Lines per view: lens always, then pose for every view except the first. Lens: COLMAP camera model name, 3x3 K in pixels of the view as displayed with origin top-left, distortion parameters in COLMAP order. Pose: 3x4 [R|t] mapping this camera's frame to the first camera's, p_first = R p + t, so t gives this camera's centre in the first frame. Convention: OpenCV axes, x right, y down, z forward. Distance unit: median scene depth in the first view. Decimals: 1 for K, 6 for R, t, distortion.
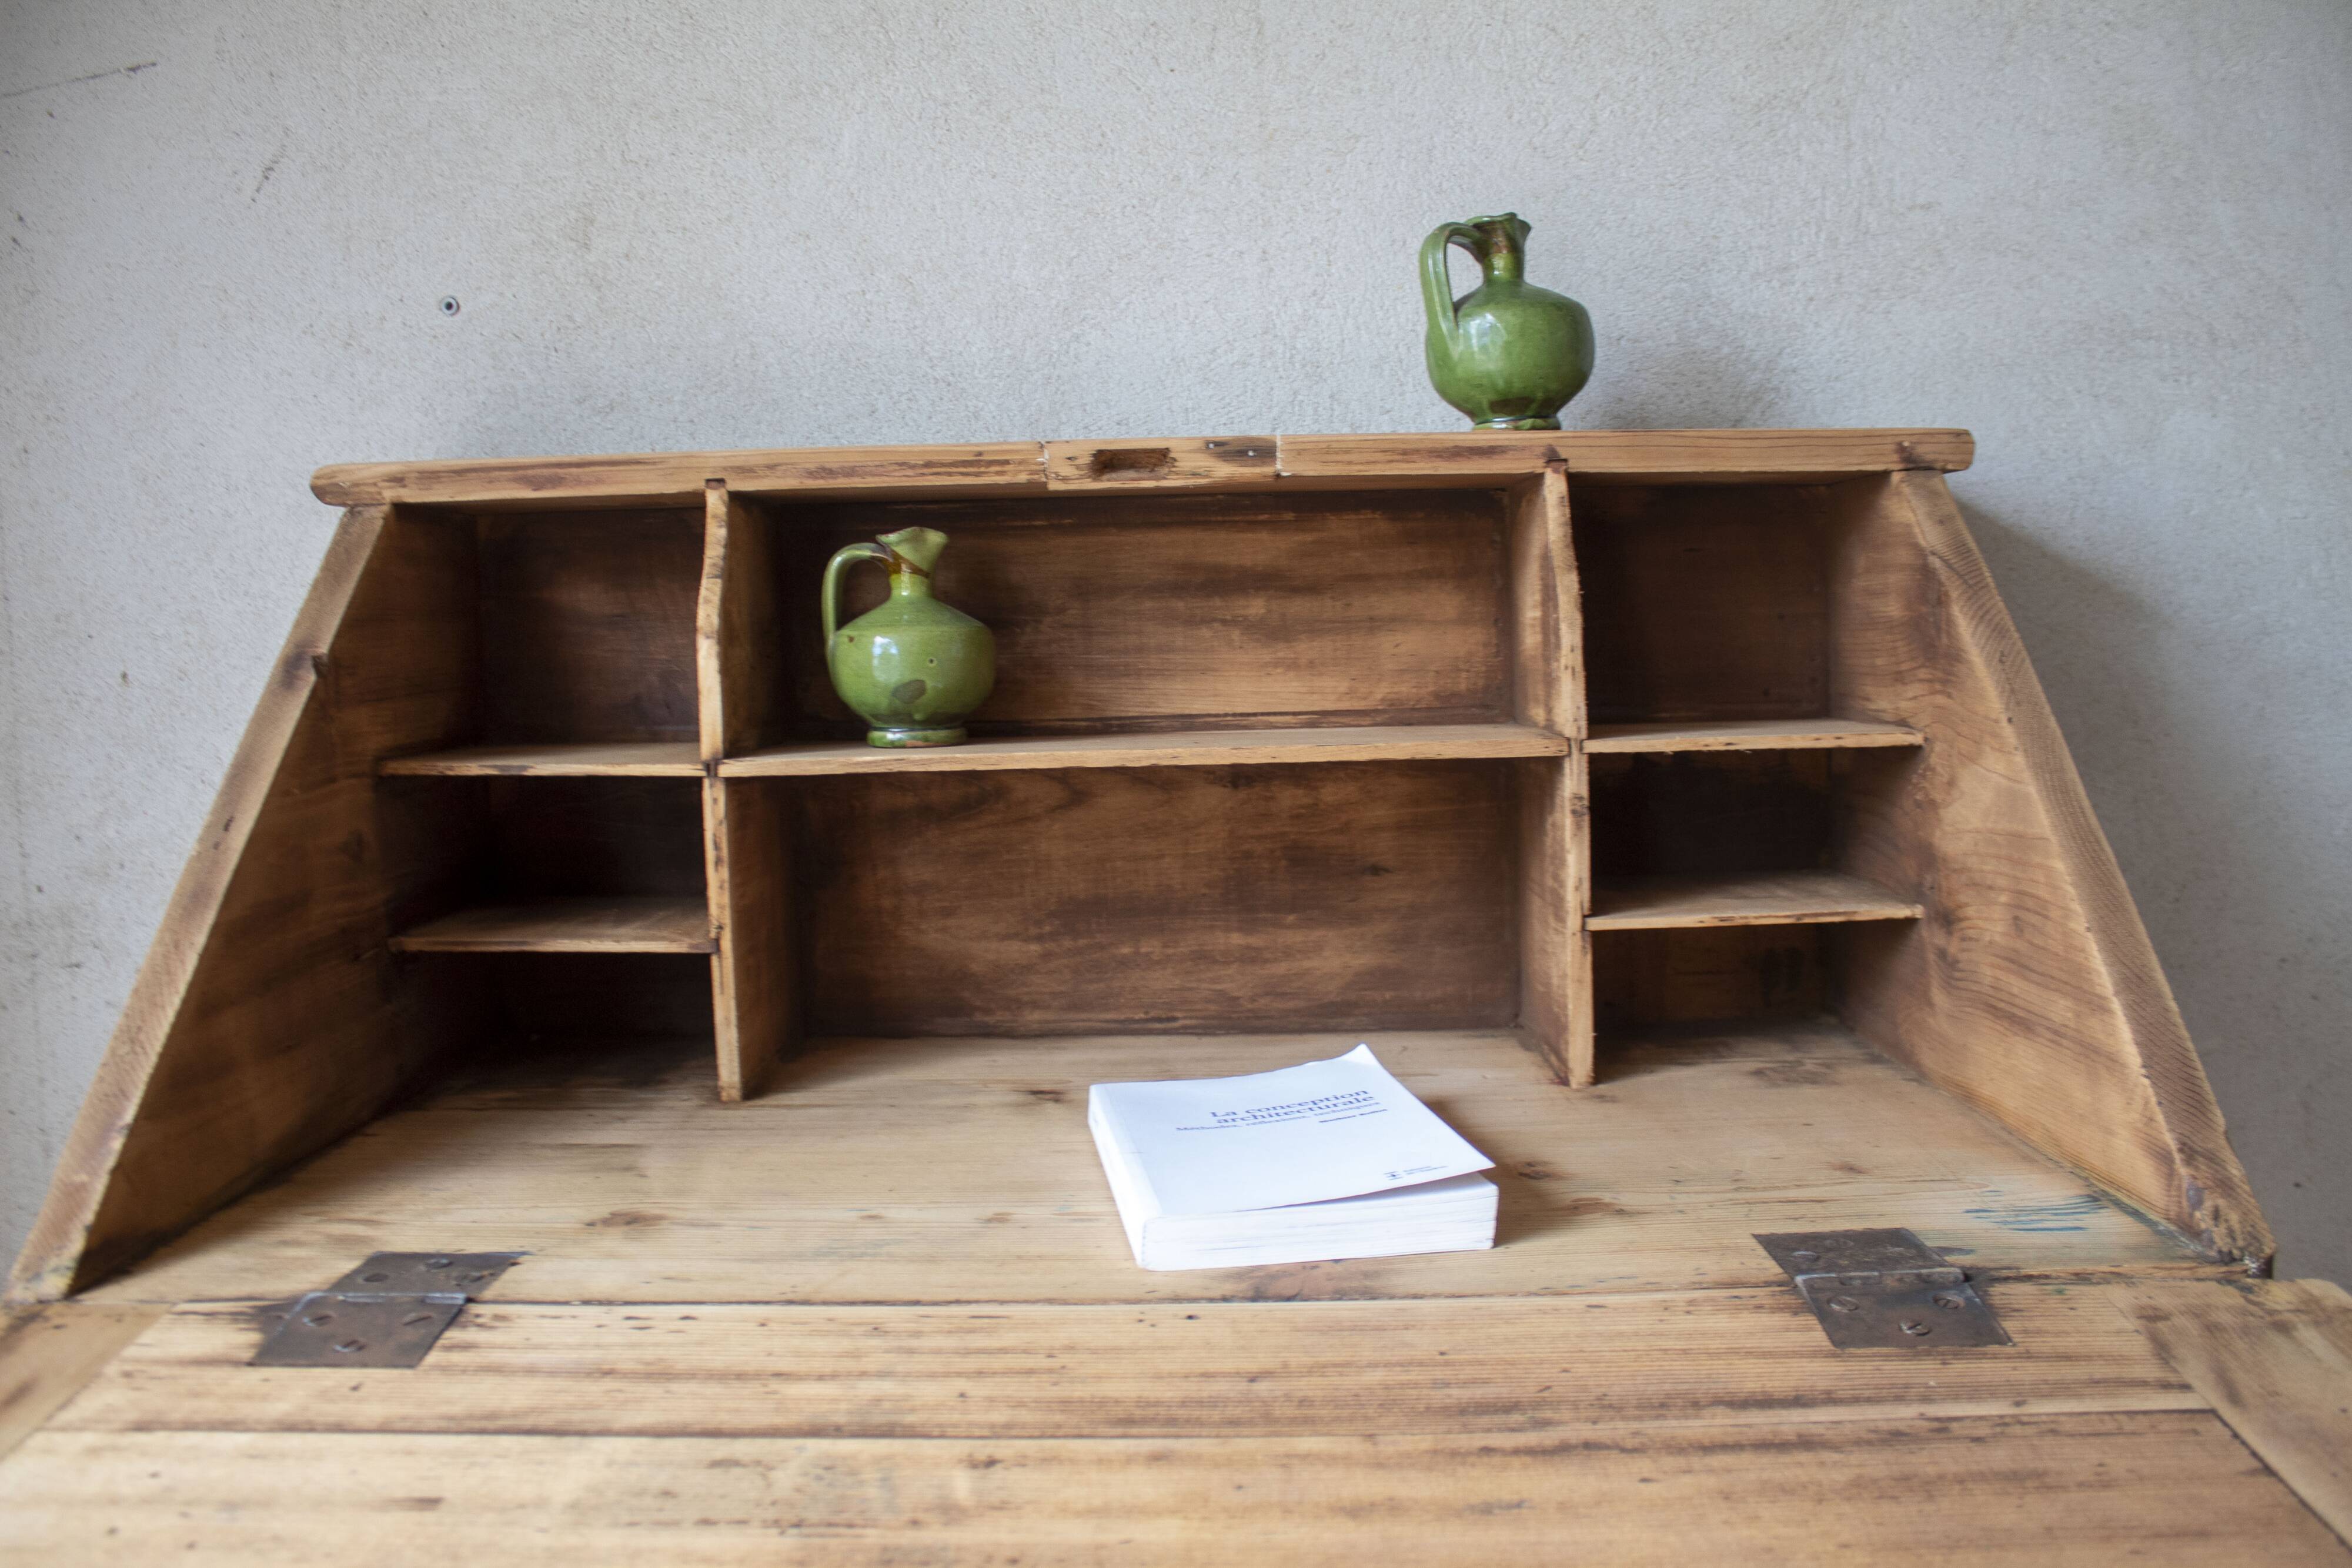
lens RADIAL K [[1942.0, 0, 1173.9], [0, 1942.0, 788.3], [0, 0, 1]] dist [-0.170090, 0.148607]
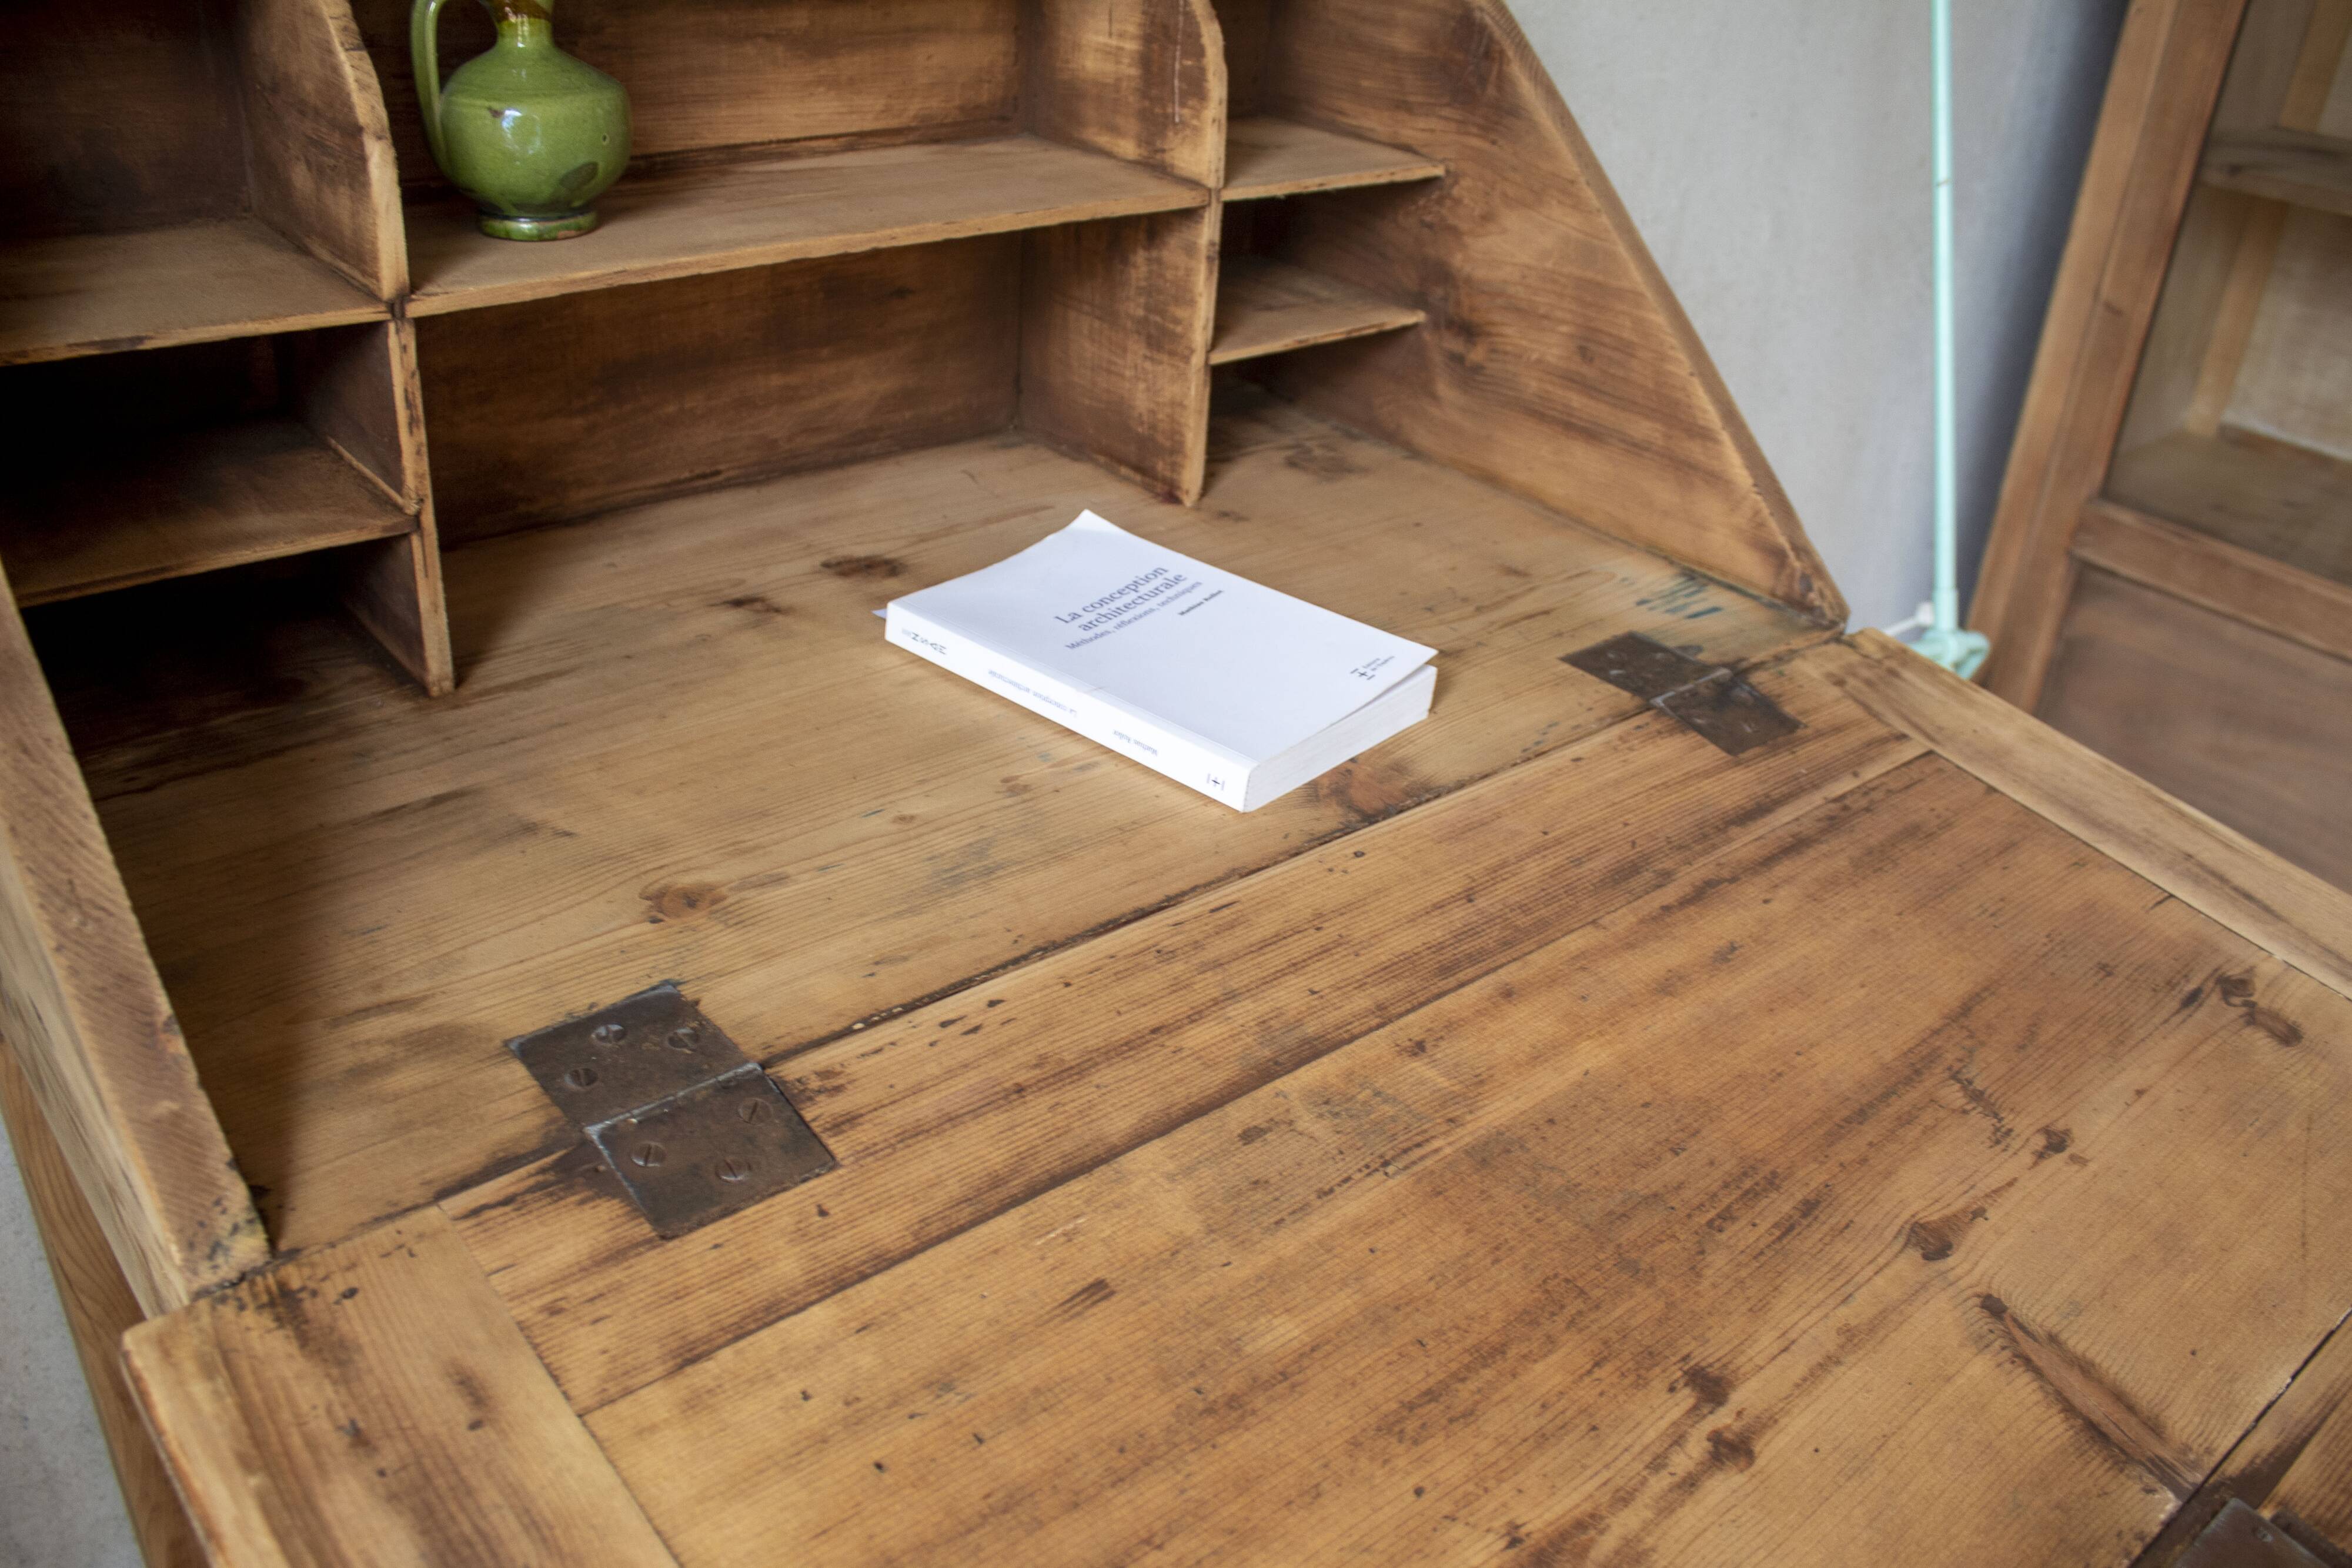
lens RADIAL K [[1942.0, 0, 1173.9], [0, 1942.0, 788.3], [0, 0, 1]] dist [-0.170090, 0.148607]
pose [[0.742735, -0.259652, 0.617192, -0.515471], [-0.032841, 0.906516, 0.420892, -0.161288], [-0.668780, -0.332880, 0.664774, 0.211987]]
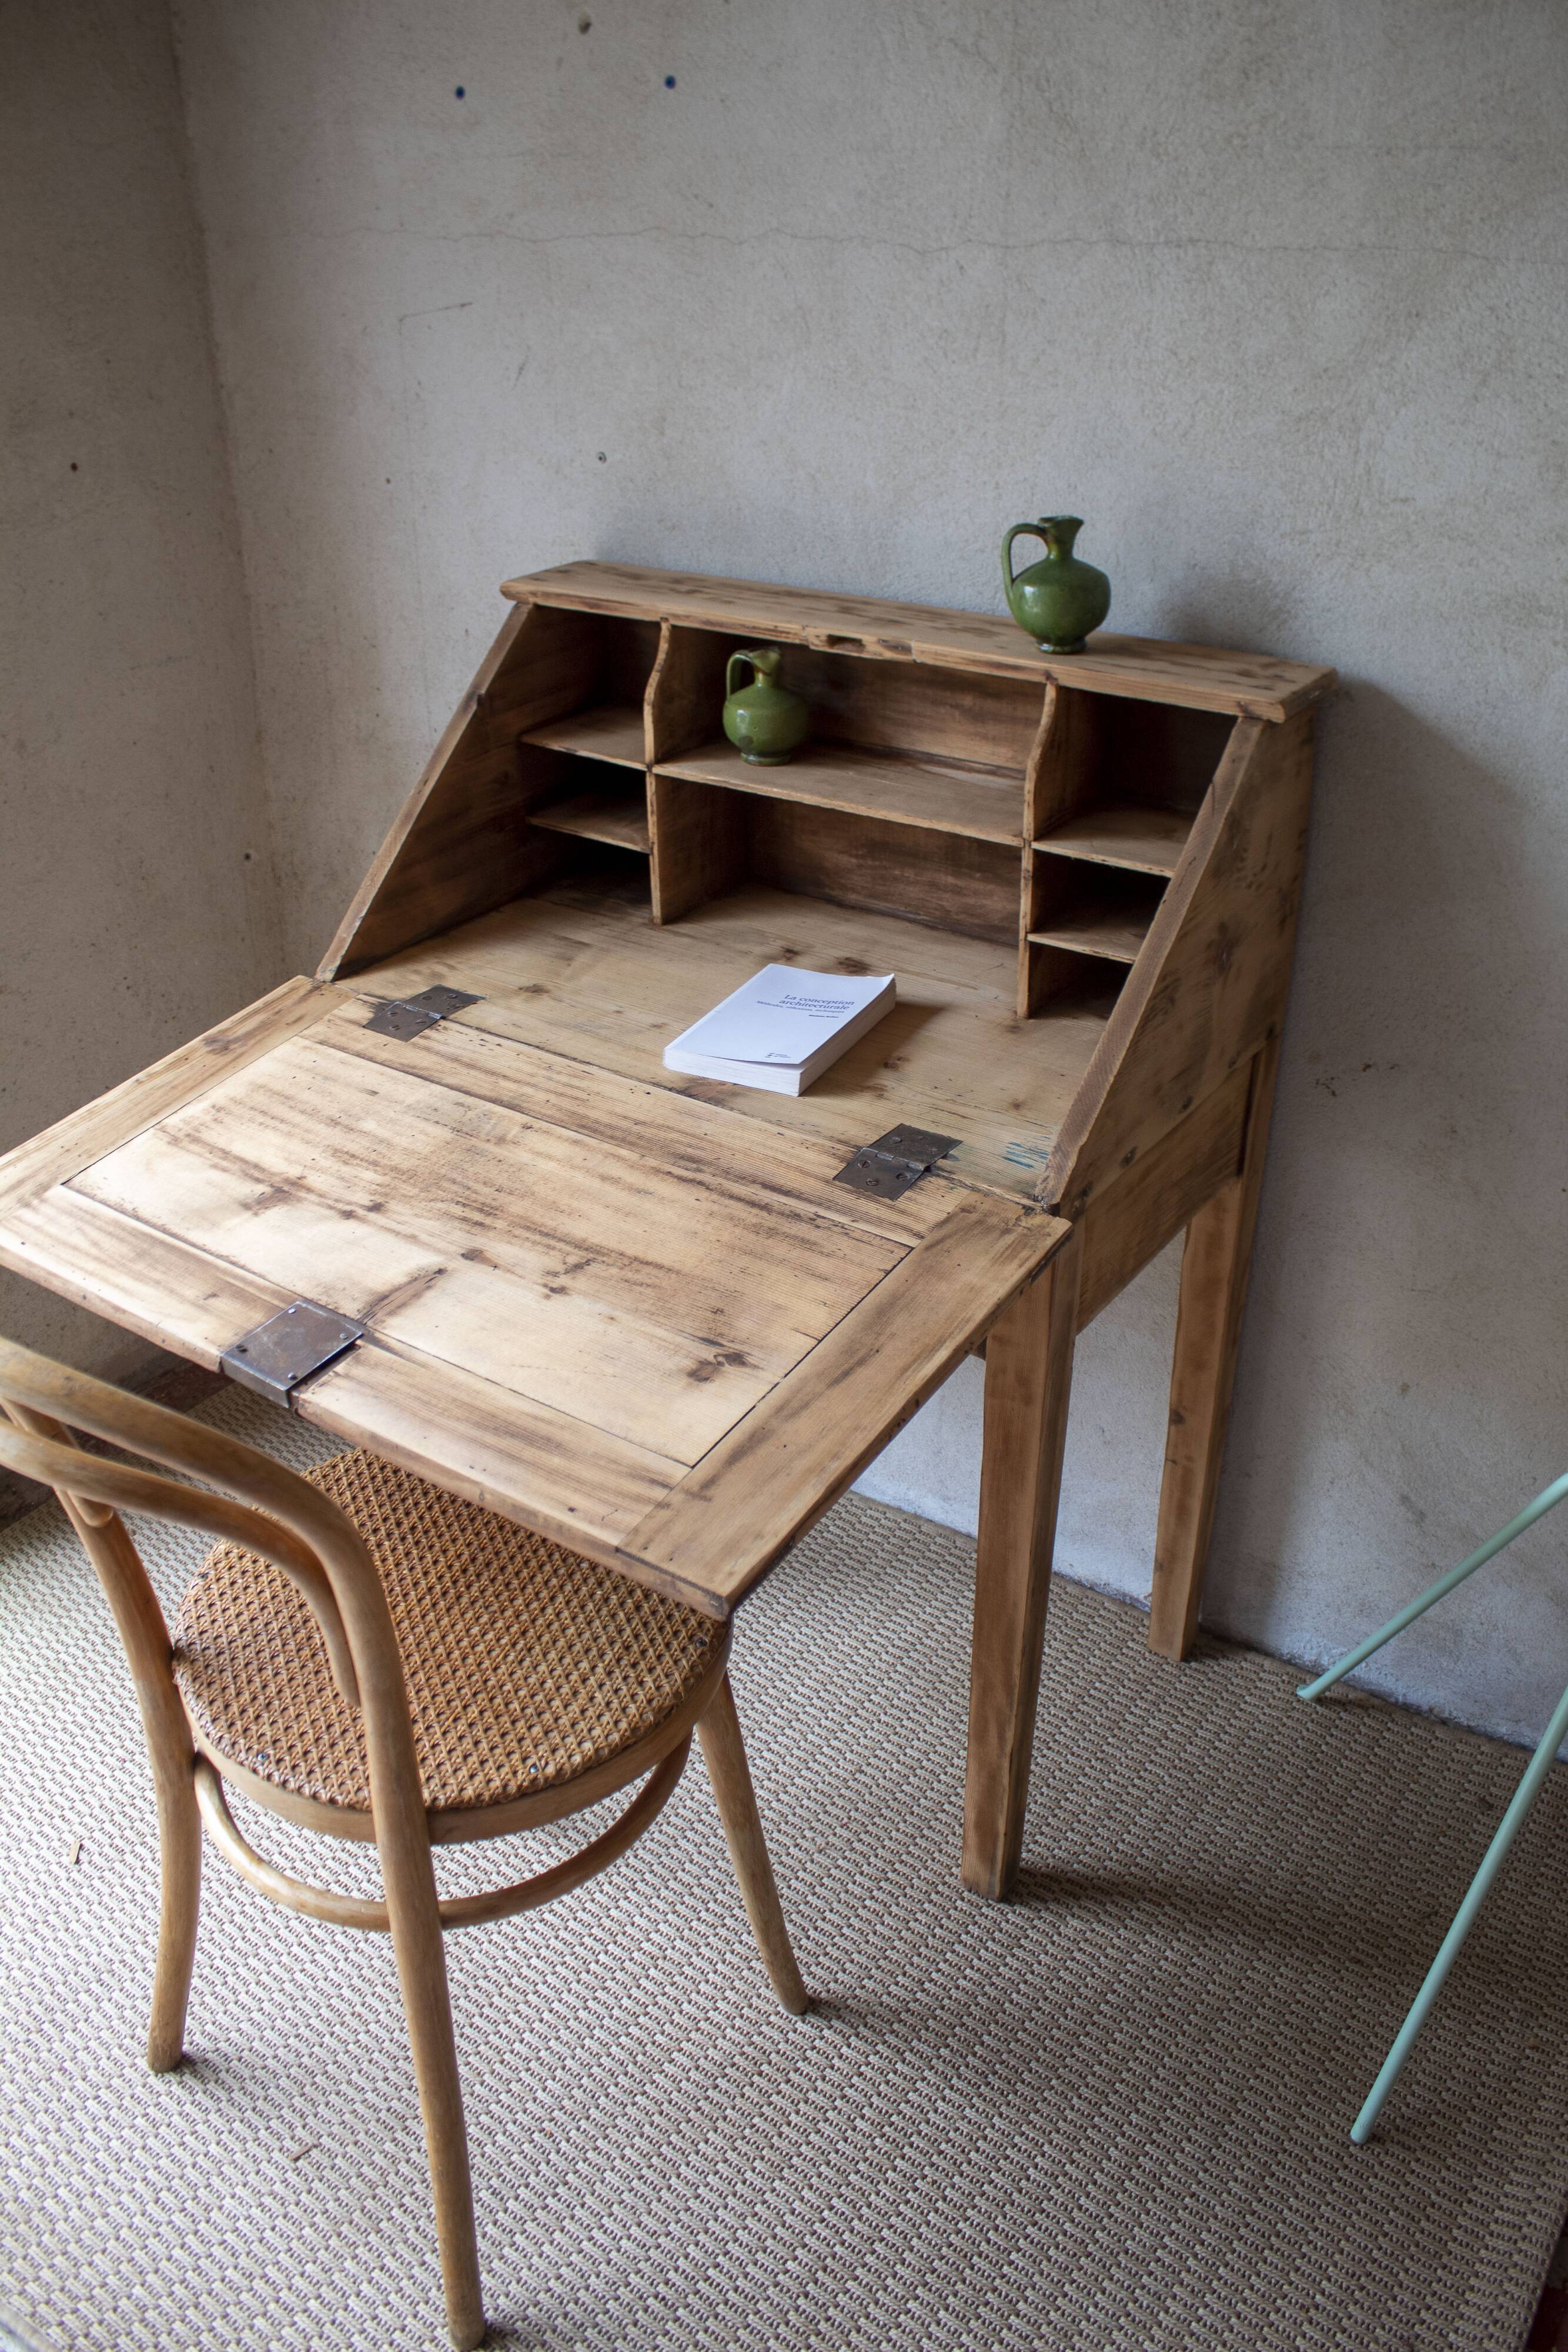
lens RADIAL K [[1956.0, 0, 765.5], [0, 1956.0, 1142.8], [0, 0, 1]] dist [-0.151832, 0.135286]
pose [[0.828183, 0.274825, -0.488451, 0.948433], [-0.052945, 0.905988, 0.419980, -0.507633], [0.557951, -0.321959, 0.764874, -0.612629]]
